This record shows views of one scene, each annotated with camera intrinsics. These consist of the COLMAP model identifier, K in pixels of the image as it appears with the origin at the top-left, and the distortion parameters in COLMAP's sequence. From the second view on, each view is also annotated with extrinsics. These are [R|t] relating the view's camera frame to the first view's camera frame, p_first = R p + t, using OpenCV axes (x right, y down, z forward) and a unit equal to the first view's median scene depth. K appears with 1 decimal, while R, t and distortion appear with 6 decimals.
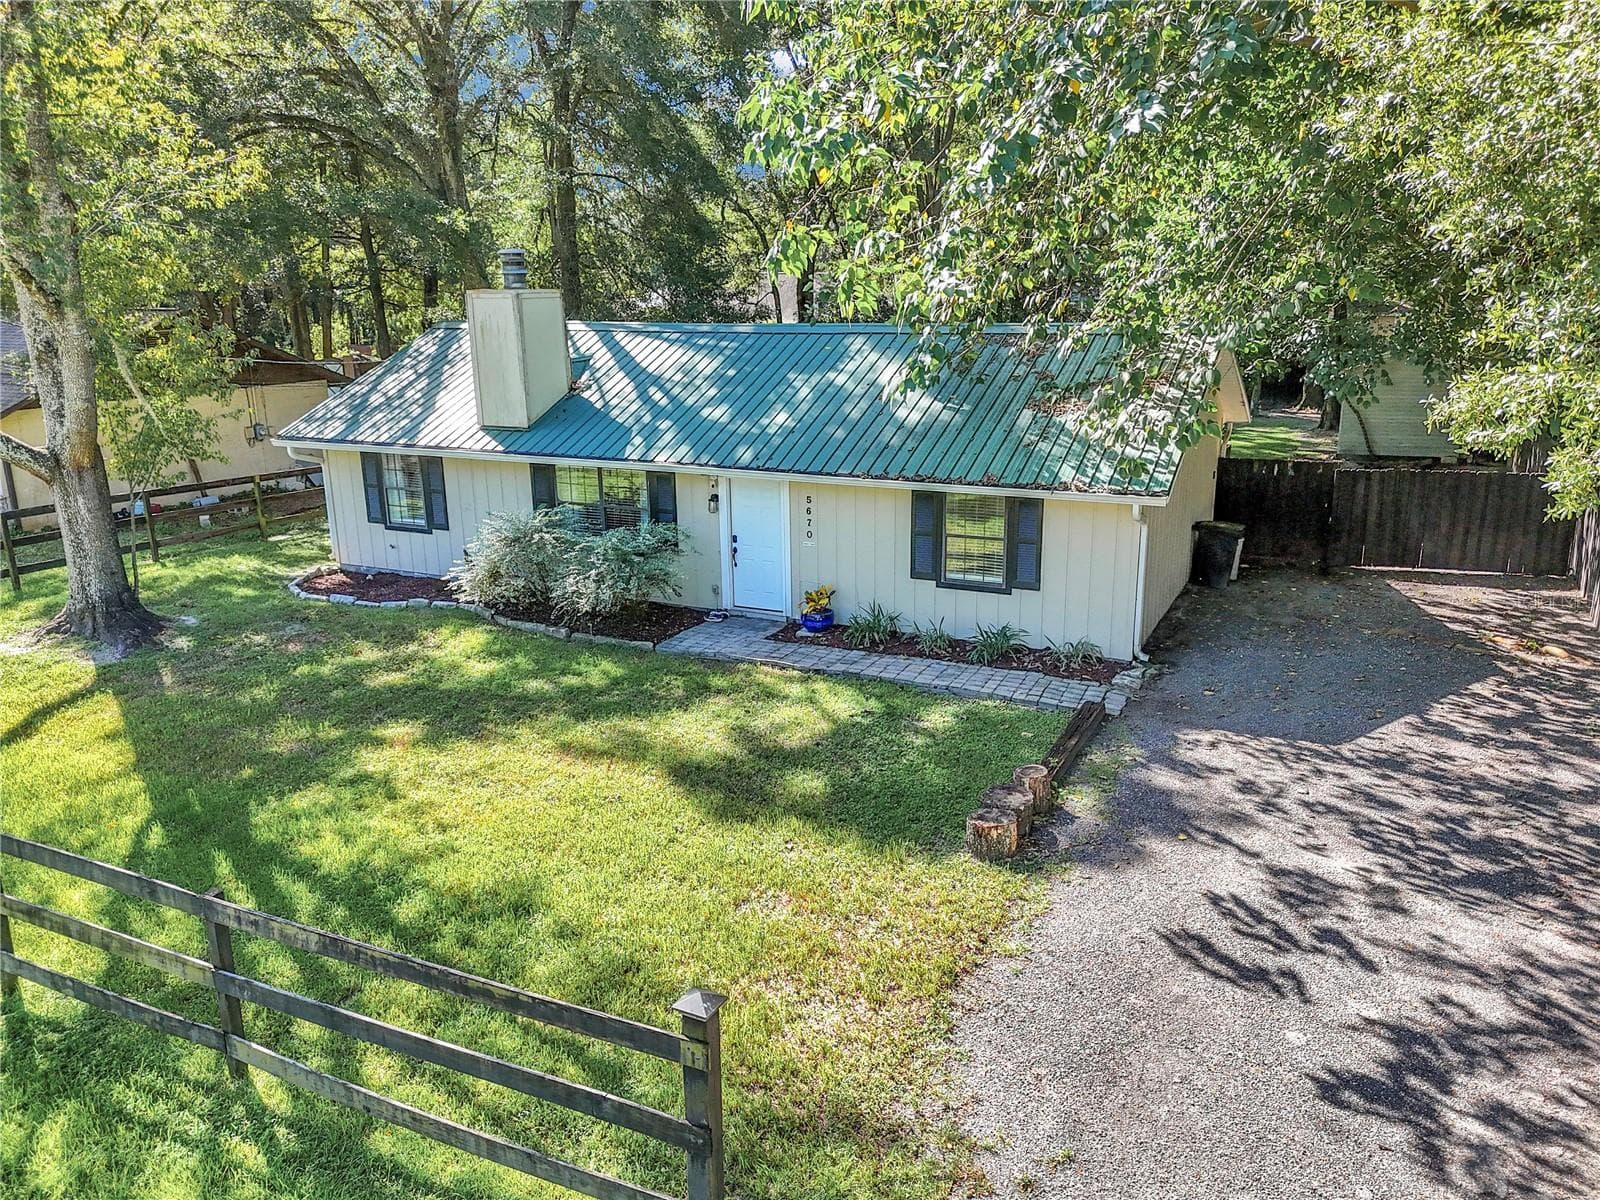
lens RADIAL K [[1186.2, 0, 800.0], [0, 1186.2, 600.0], [0, 0, 1]] dist [0.101561, -0.123864]
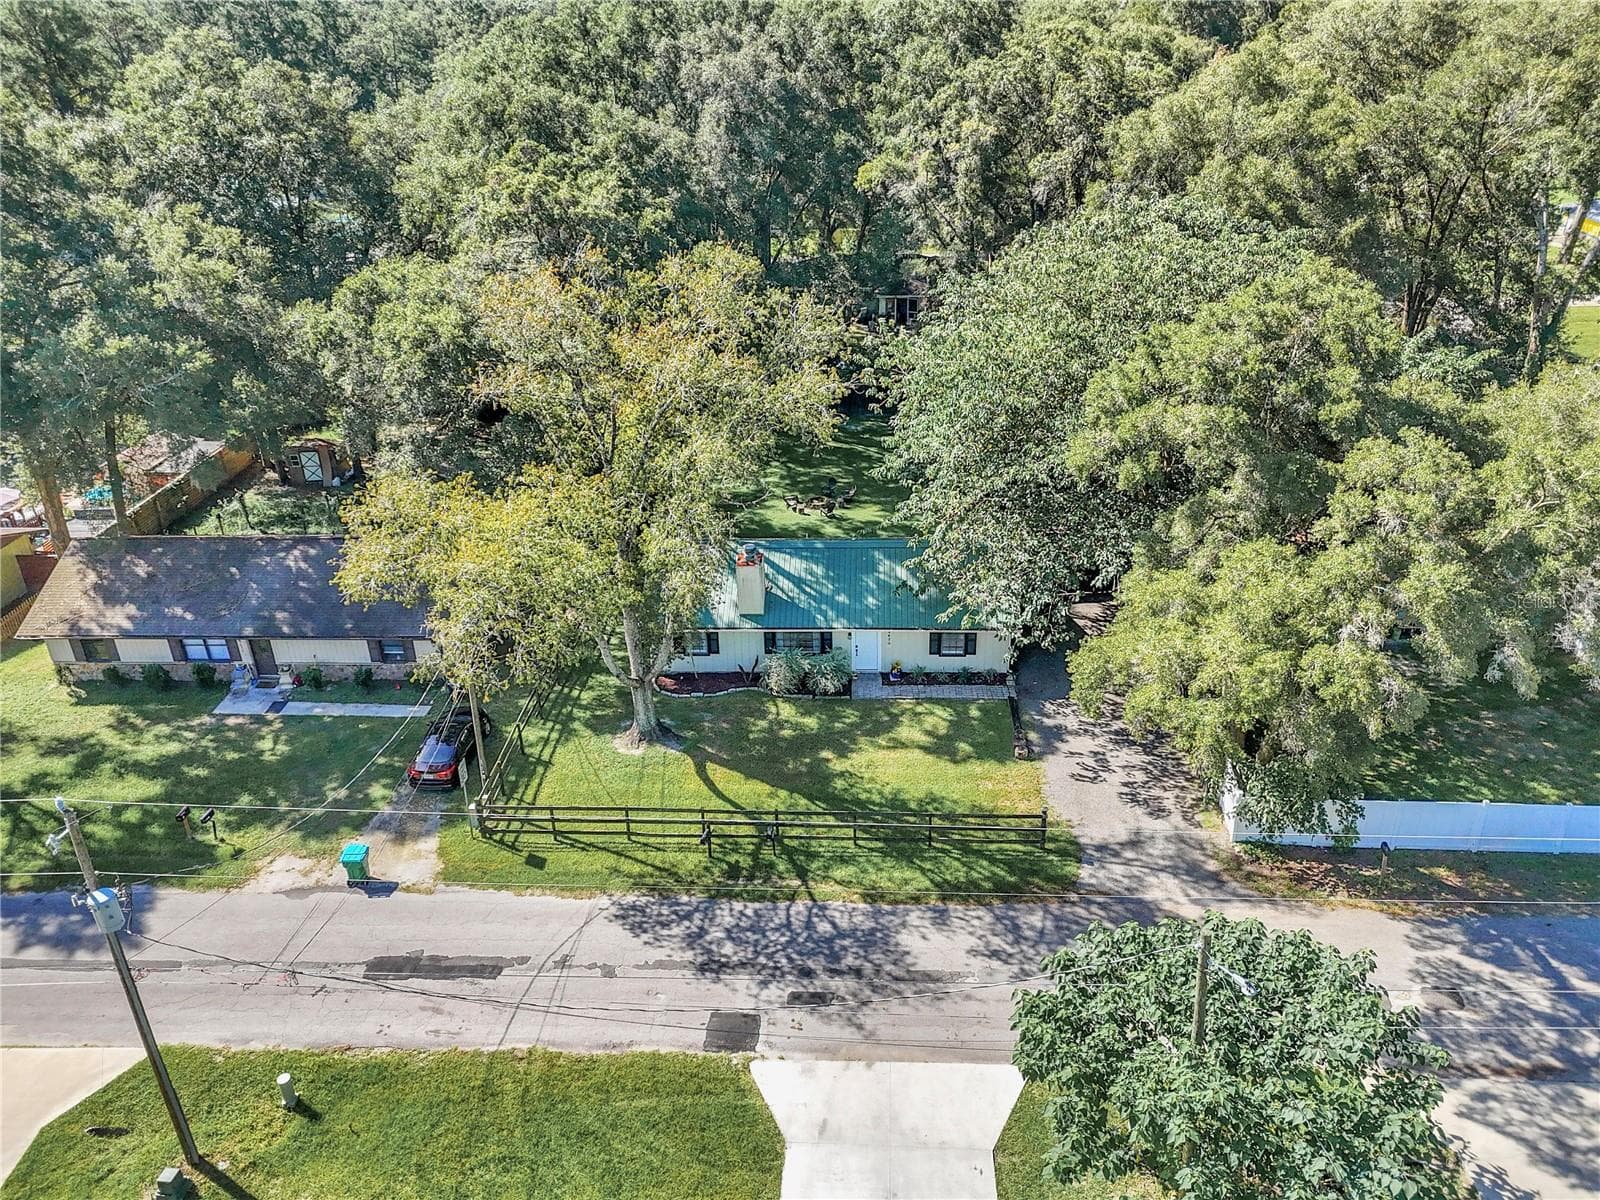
lens RADIAL K [[1115.0, 0, 797.2], [0, 1115.0, 602.9], [0, 0, 1]] dist [0.080243, -0.133797]
pose [[0.915711, -0.187673, 0.355319, -1.178600], [0.112367, 0.968553, 0.221987, -0.803561], [-0.385806, -0.163350, 0.908004, -1.346595]]
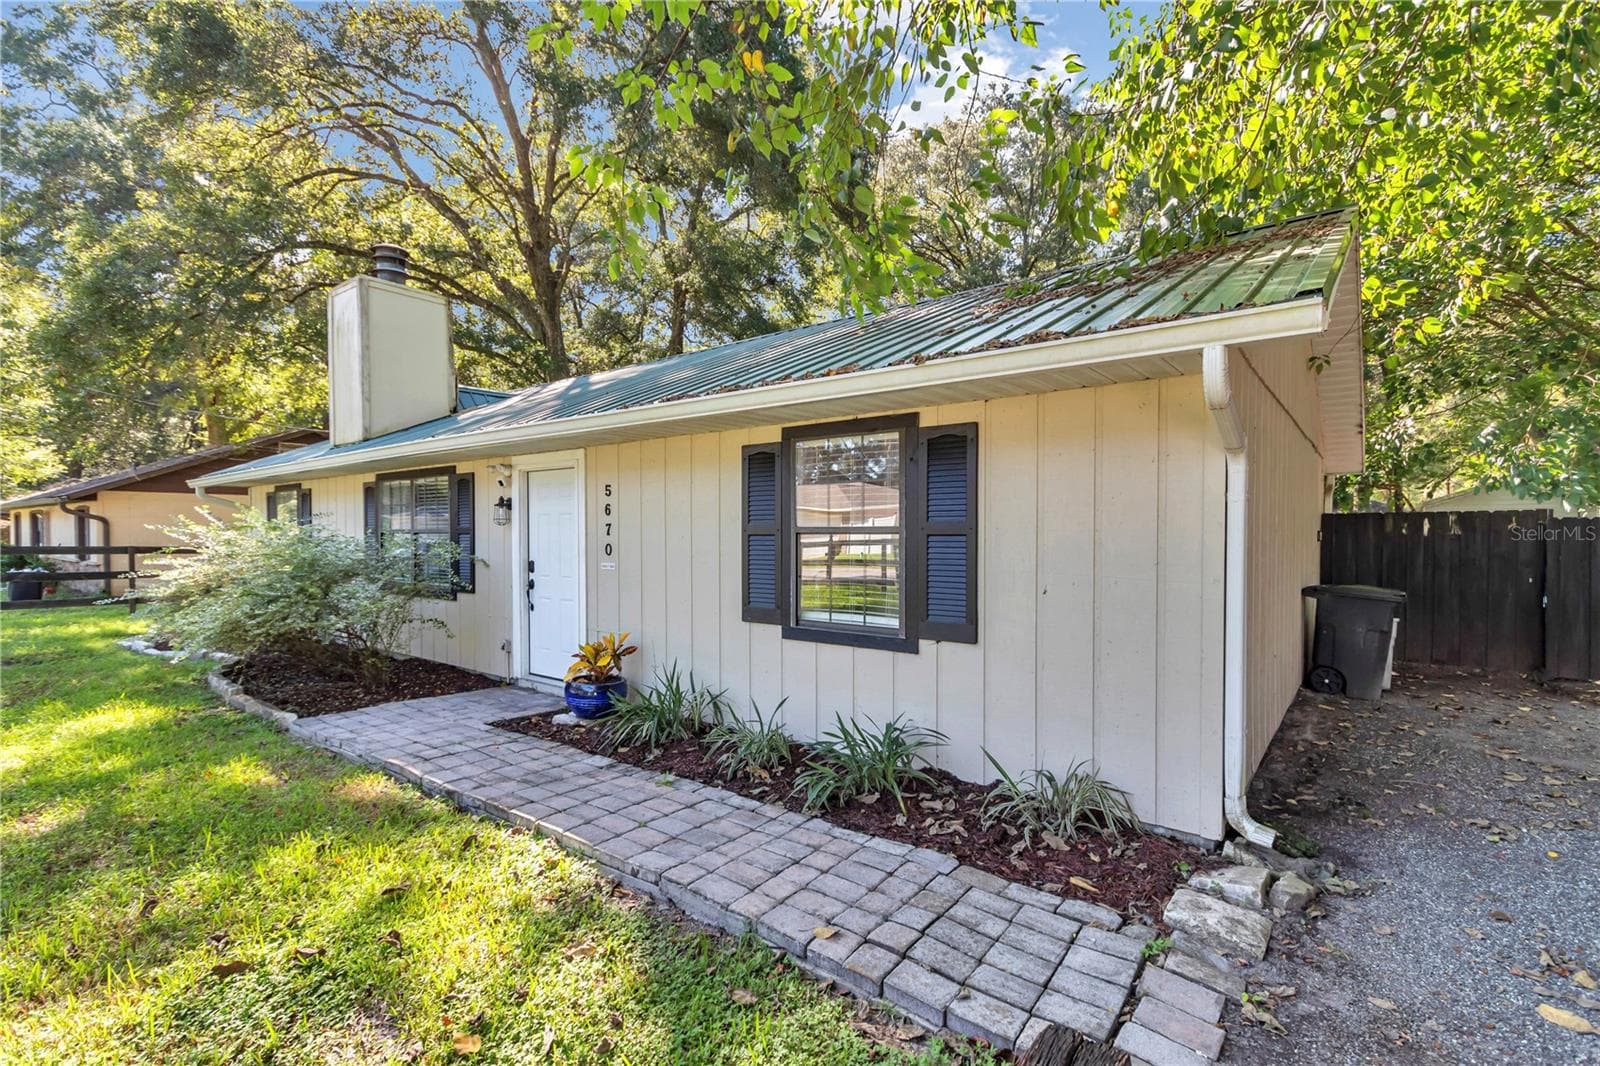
lens RADIAL K [[732.3, 0, 787.8], [0, 732.3, 547.6], [0, 0, 1]] dist [0.000777, 0.000370]
pose [[0.974821, 0.017311, -0.222317, 0.192413], [-0.070569, 0.969689, -0.233928, 0.025282], [0.211529, 0.243727, 0.946495, 0.721994]]
